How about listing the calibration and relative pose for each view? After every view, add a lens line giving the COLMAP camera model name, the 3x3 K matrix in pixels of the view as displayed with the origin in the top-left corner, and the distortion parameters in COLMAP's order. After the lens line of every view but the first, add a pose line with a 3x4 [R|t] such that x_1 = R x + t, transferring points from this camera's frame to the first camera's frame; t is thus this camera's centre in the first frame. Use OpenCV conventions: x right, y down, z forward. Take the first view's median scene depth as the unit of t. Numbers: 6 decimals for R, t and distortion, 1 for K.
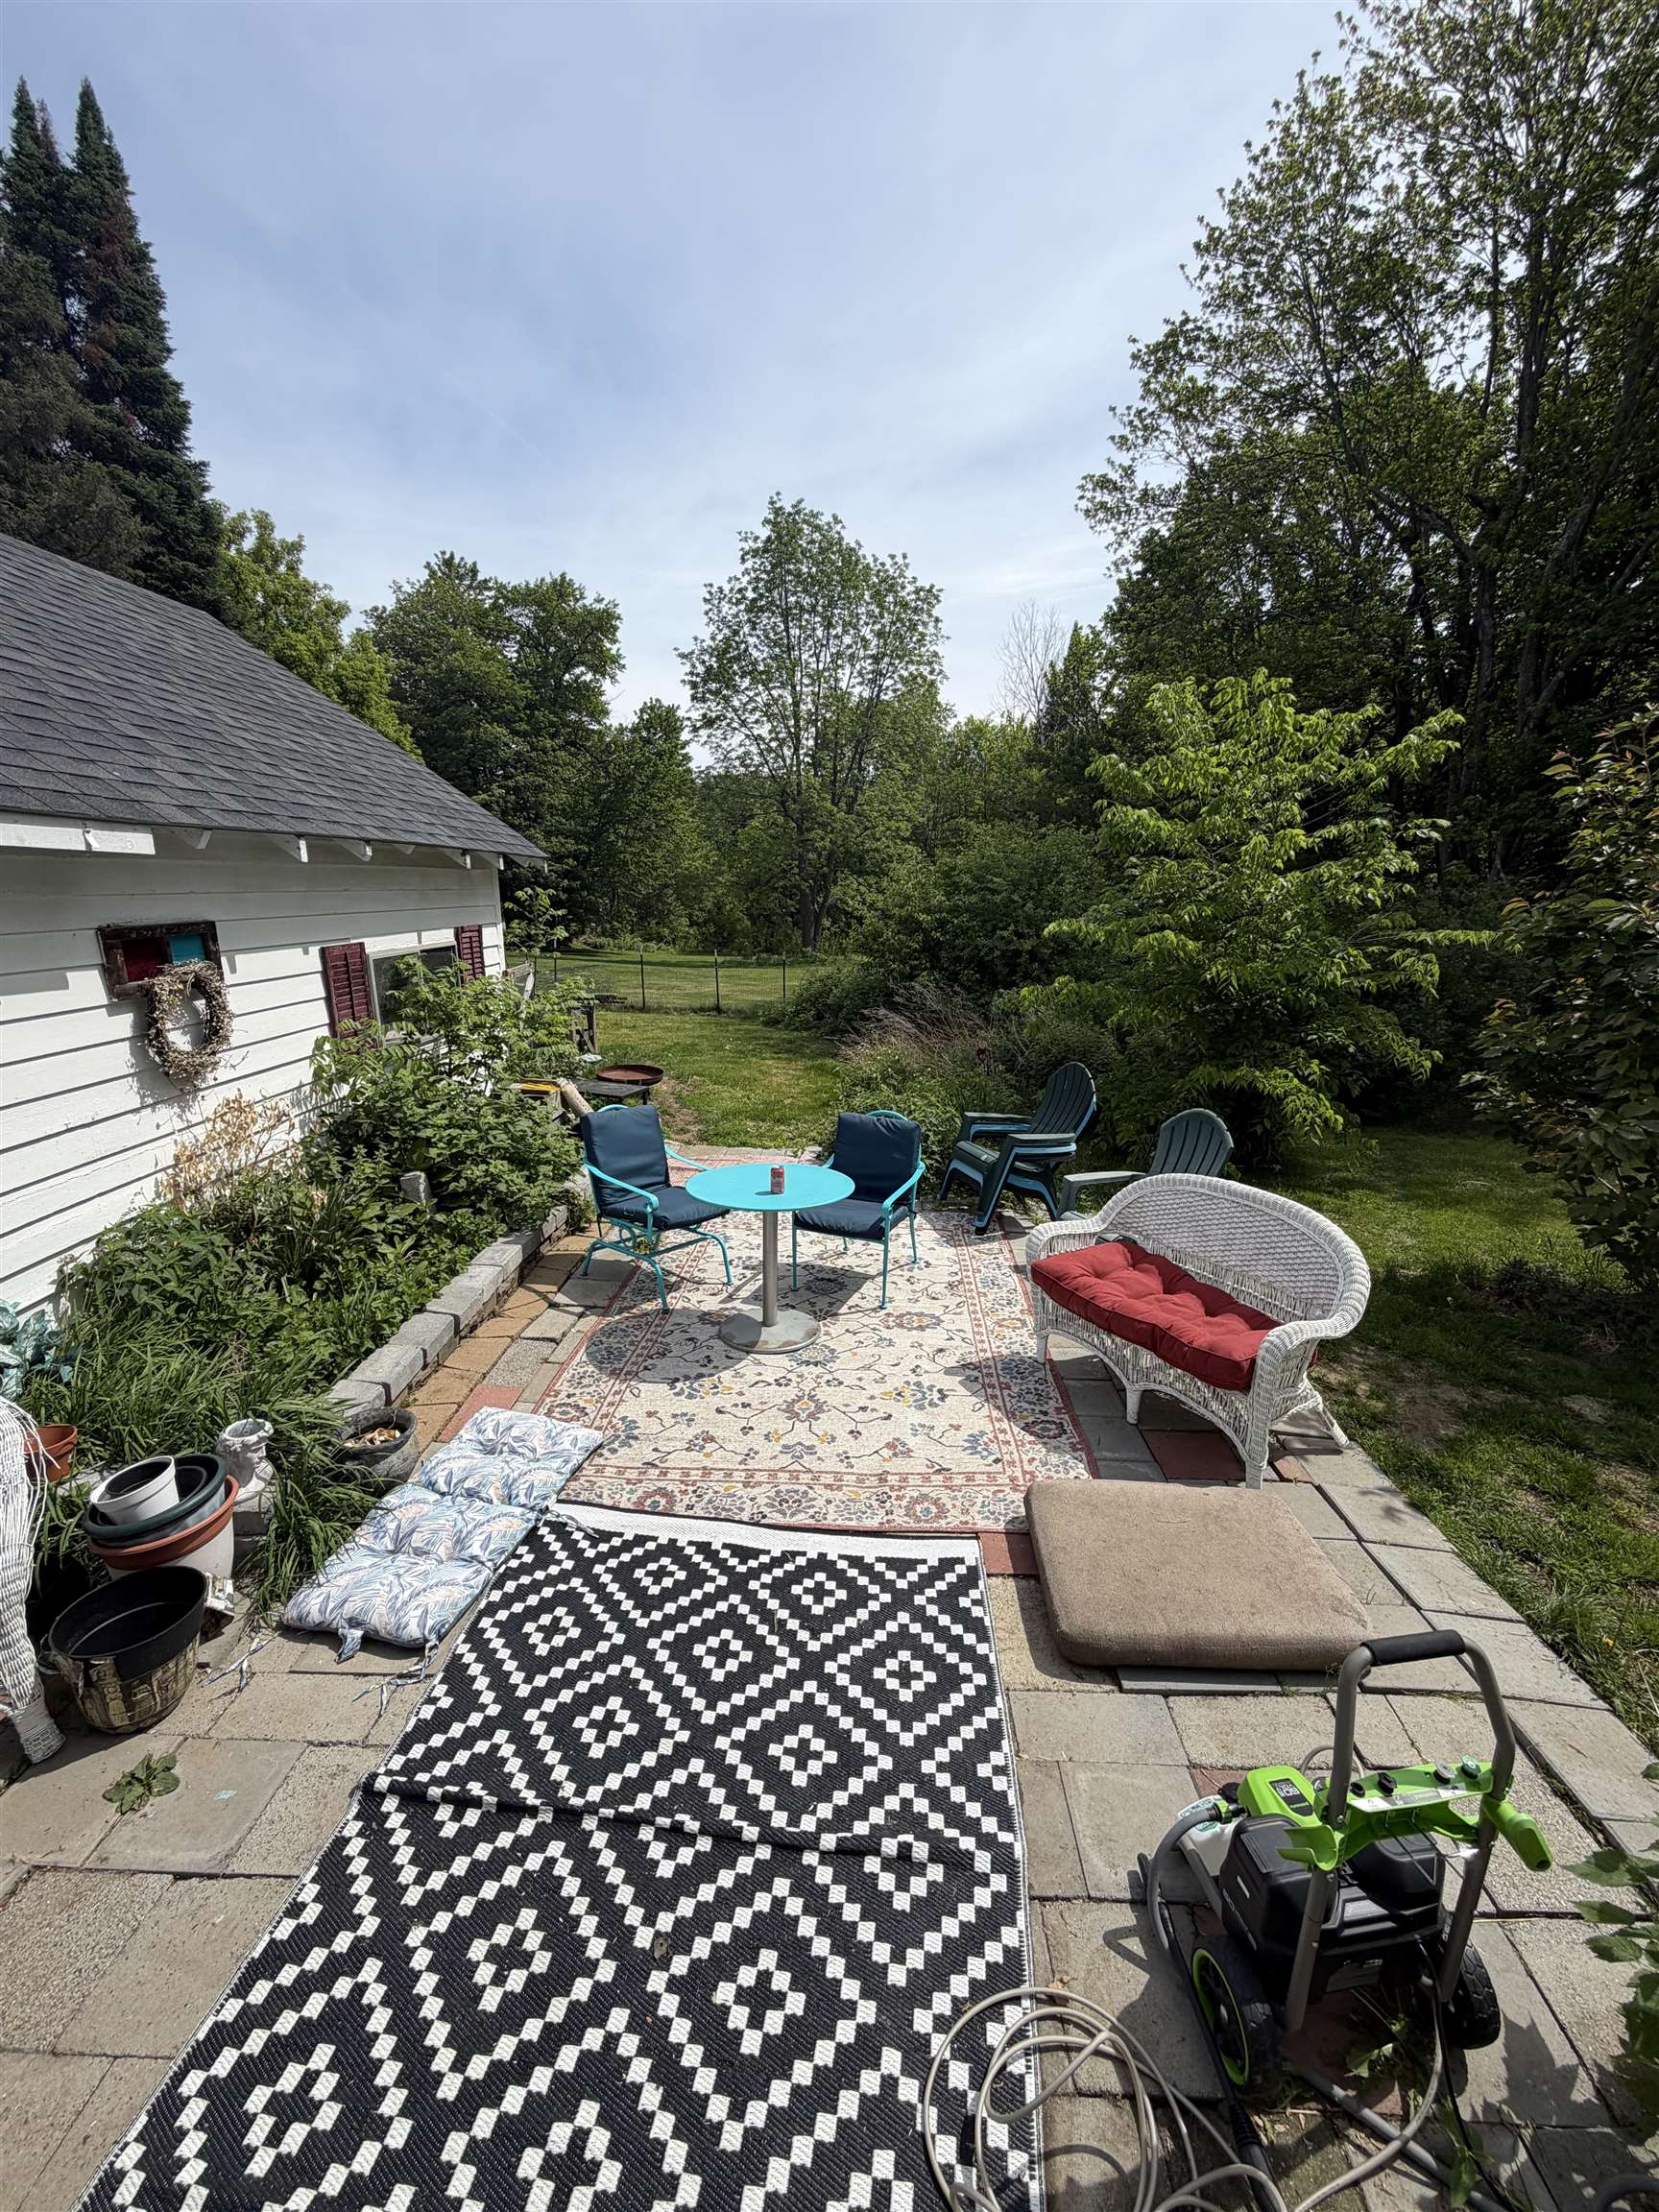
lens RADIAL K [[880.9, 0, 836.5], [0, 880.9, 1103.8], [0, 0, 1]] dist [-0.002151, -0.000356]
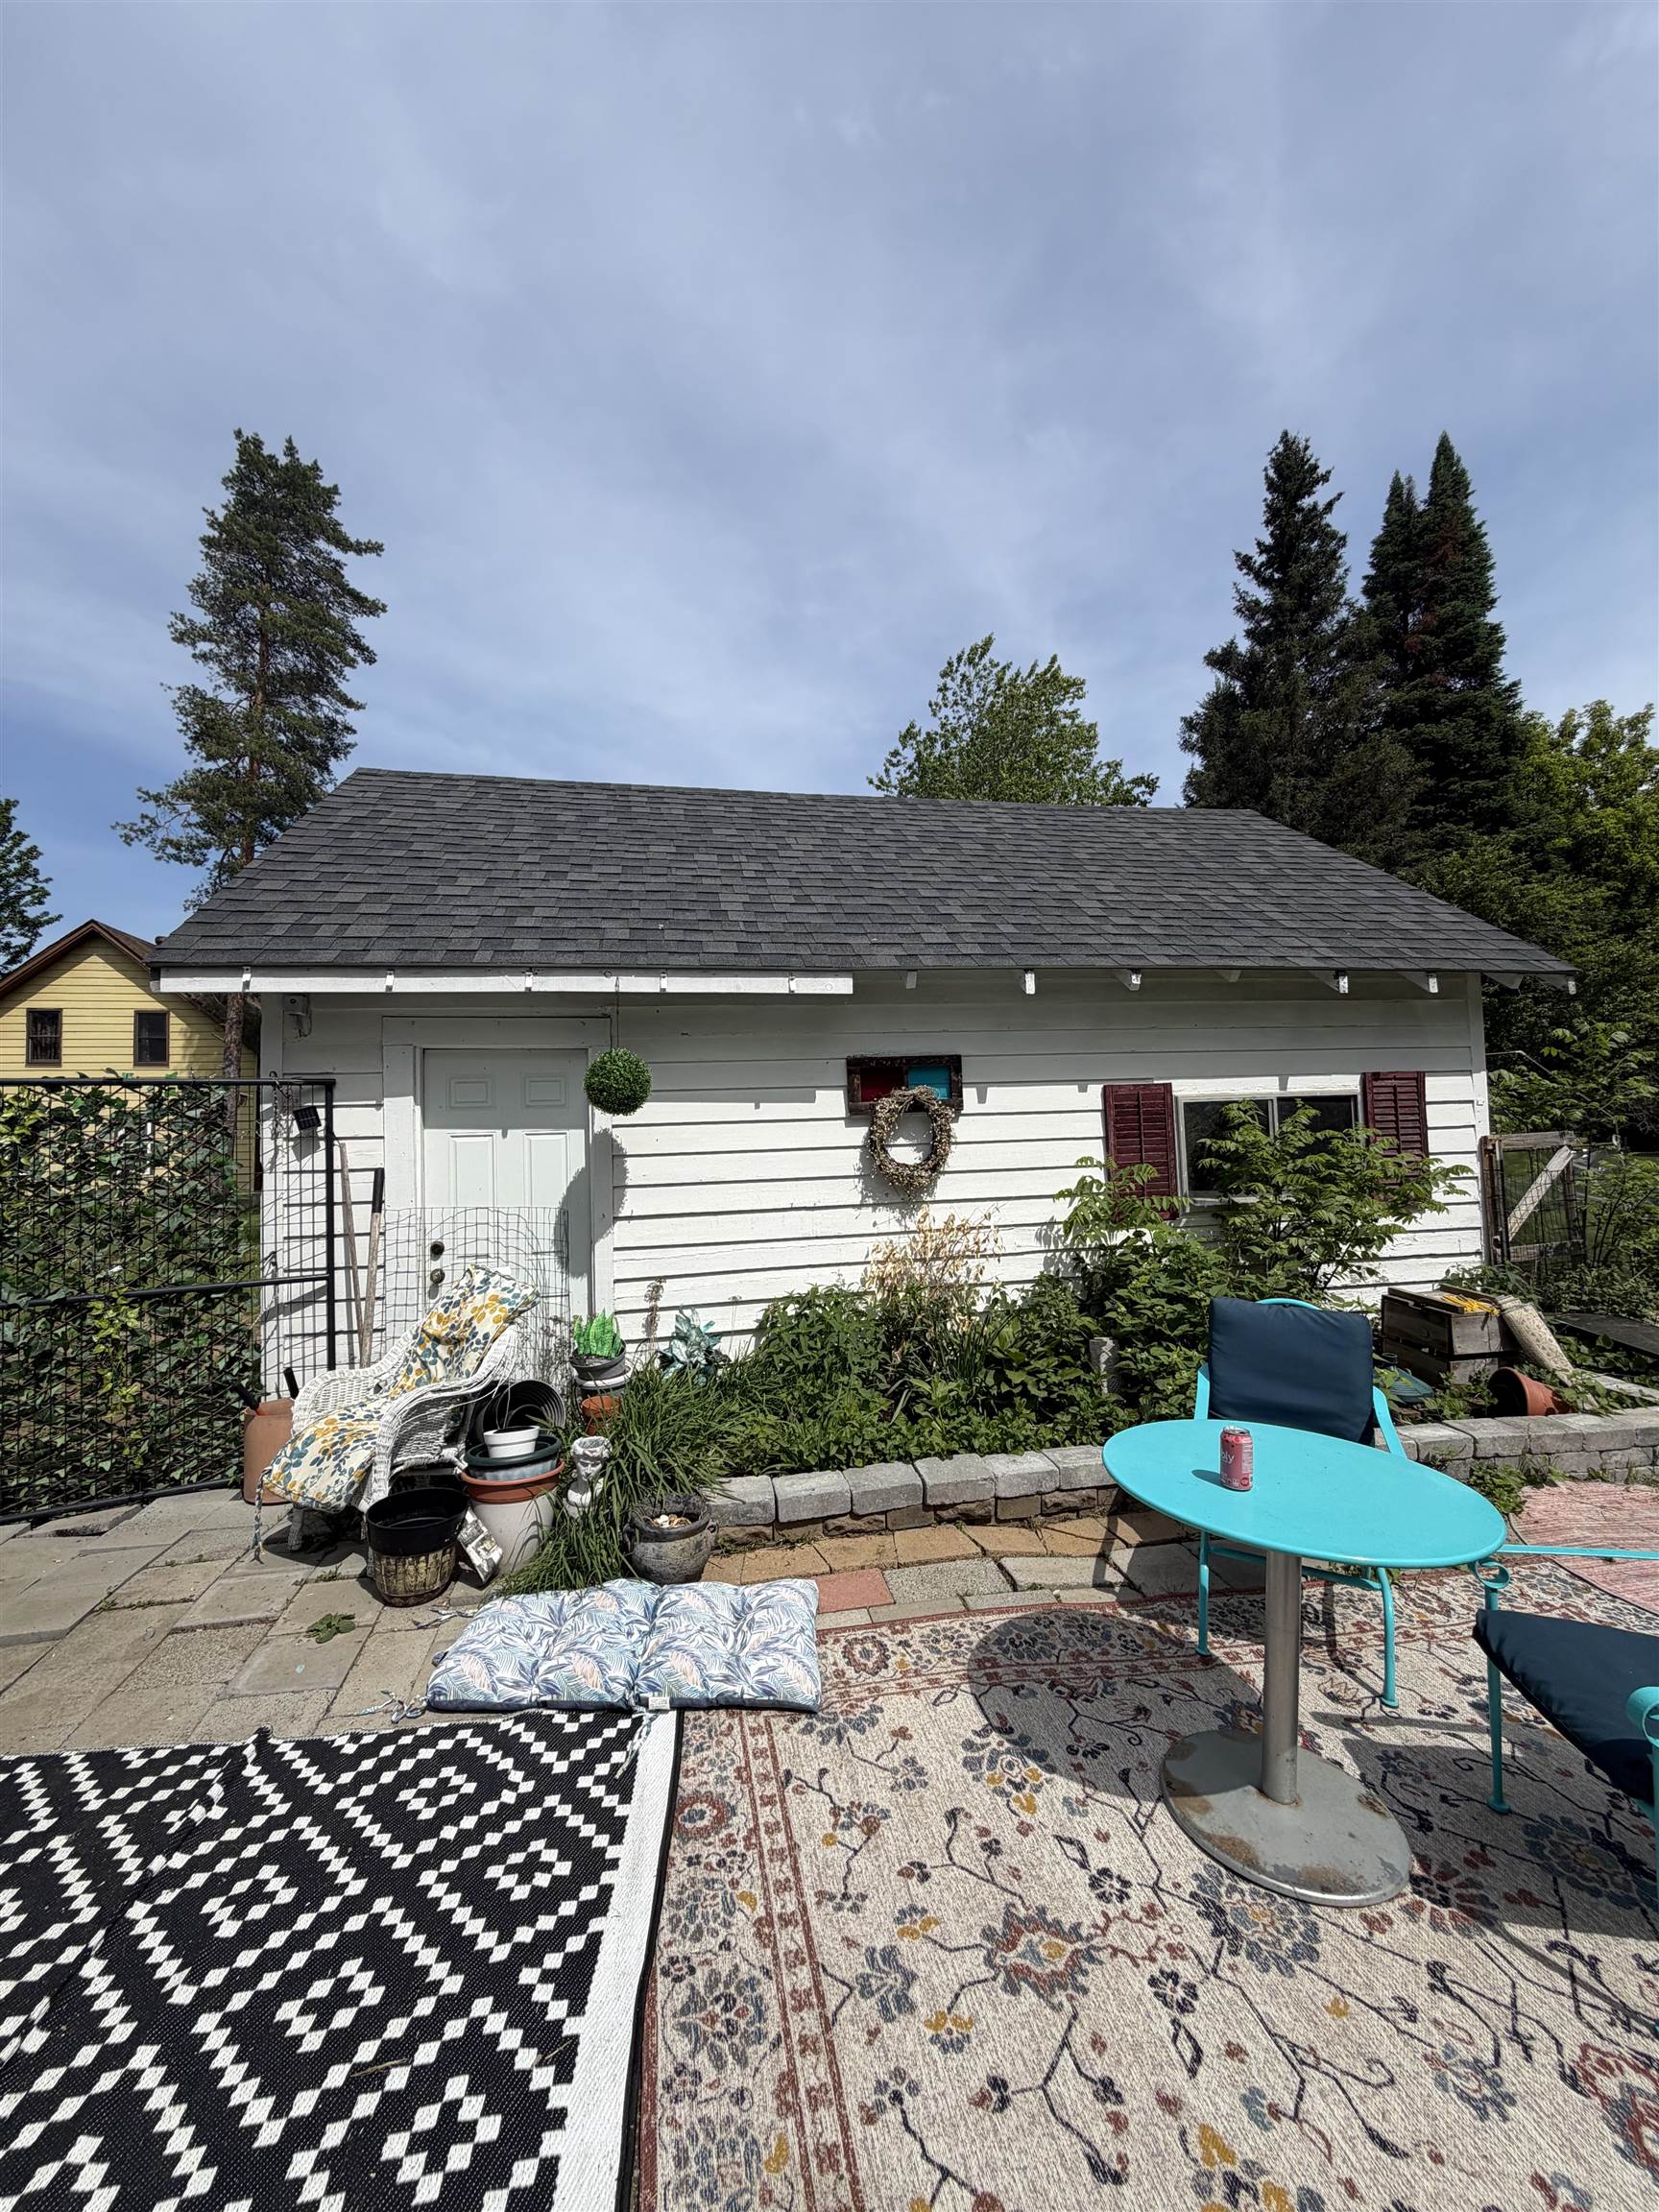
lens RADIAL K [[880.9, 0, 823.0], [0, 880.9, 1100.4], [0, 0, 1]] dist [-0.002151, -0.000356]
pose [[0.225219, -0.043110, -0.973354, 0.356000], [-0.203104, 0.974996, -0.090178, -0.015398], [0.952903, 0.218002, 0.210832, 0.635202]]
